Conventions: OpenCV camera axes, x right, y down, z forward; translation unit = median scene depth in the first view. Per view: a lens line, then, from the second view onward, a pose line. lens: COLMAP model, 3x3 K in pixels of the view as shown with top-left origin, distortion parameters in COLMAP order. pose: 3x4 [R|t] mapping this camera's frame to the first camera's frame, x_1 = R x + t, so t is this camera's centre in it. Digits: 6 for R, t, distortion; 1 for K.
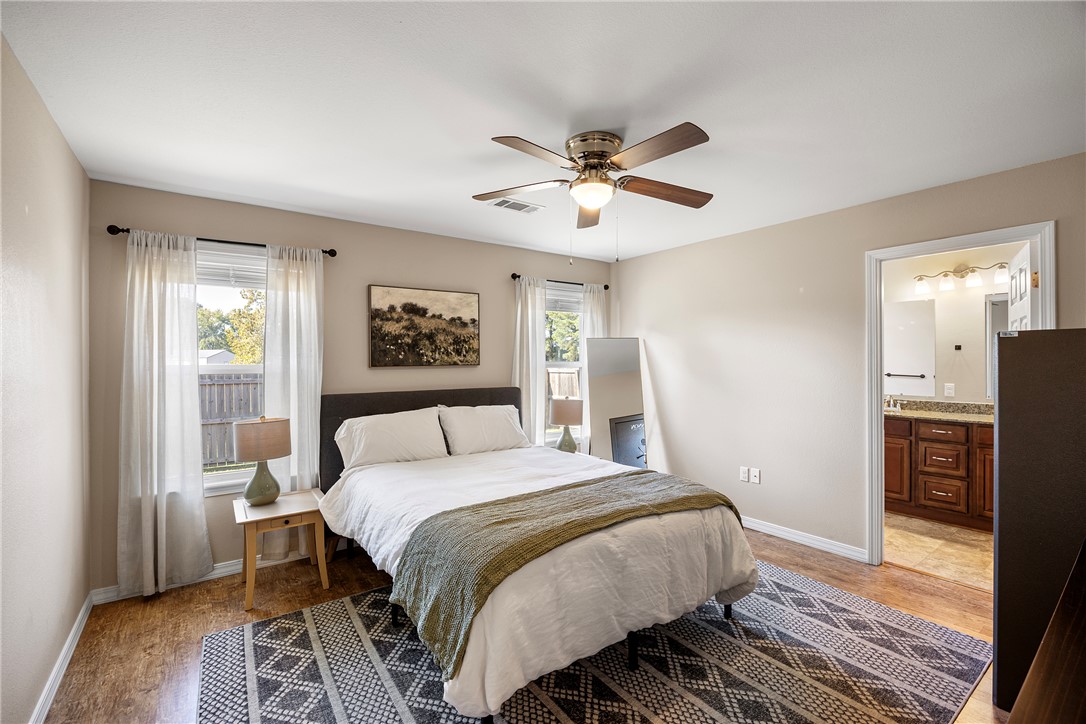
lens RADIAL K [[476.1, 0, 547.6], [0, 476.1, 362.6], [0, 0, 1]] dist [-0.004204, -0.000907]
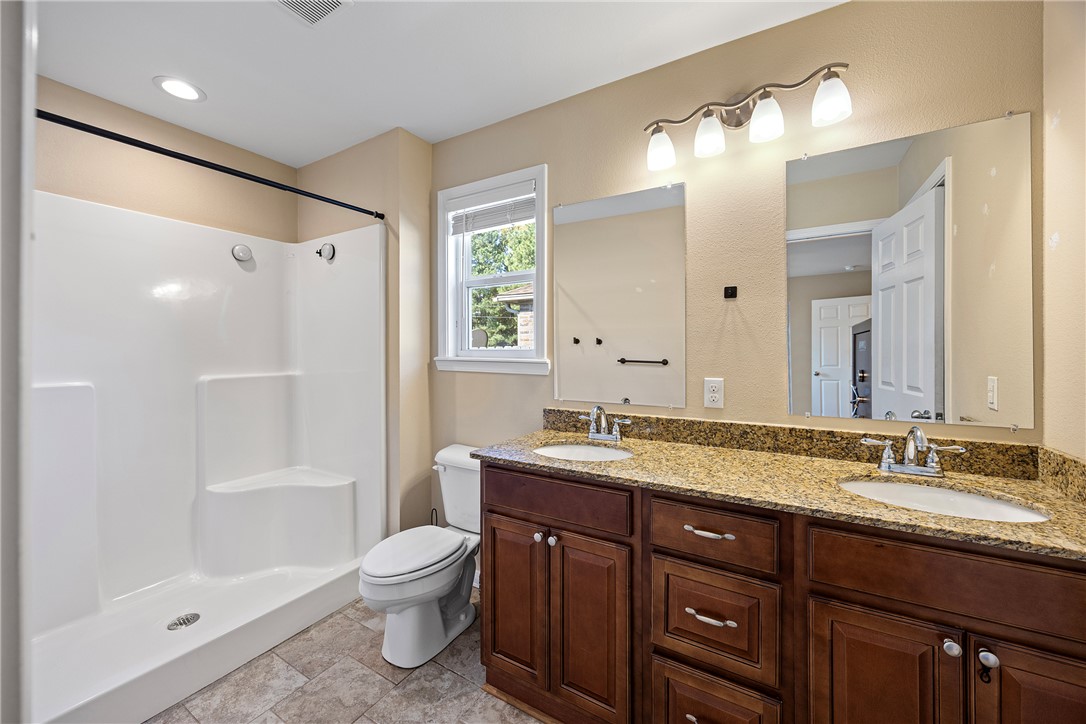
lens RADIAL K [[419.3, 0, 540.7], [0, 419.3, 352.8], [0, 0, 1]] dist [0.002603, 0.000135]
pose [[0.930387, -0.001394, 0.366577, 0.242641], [0.001902, 0.999998, -0.001024, 0.009399], [-0.366575, 0.001650, 0.930387, 0.303714]]
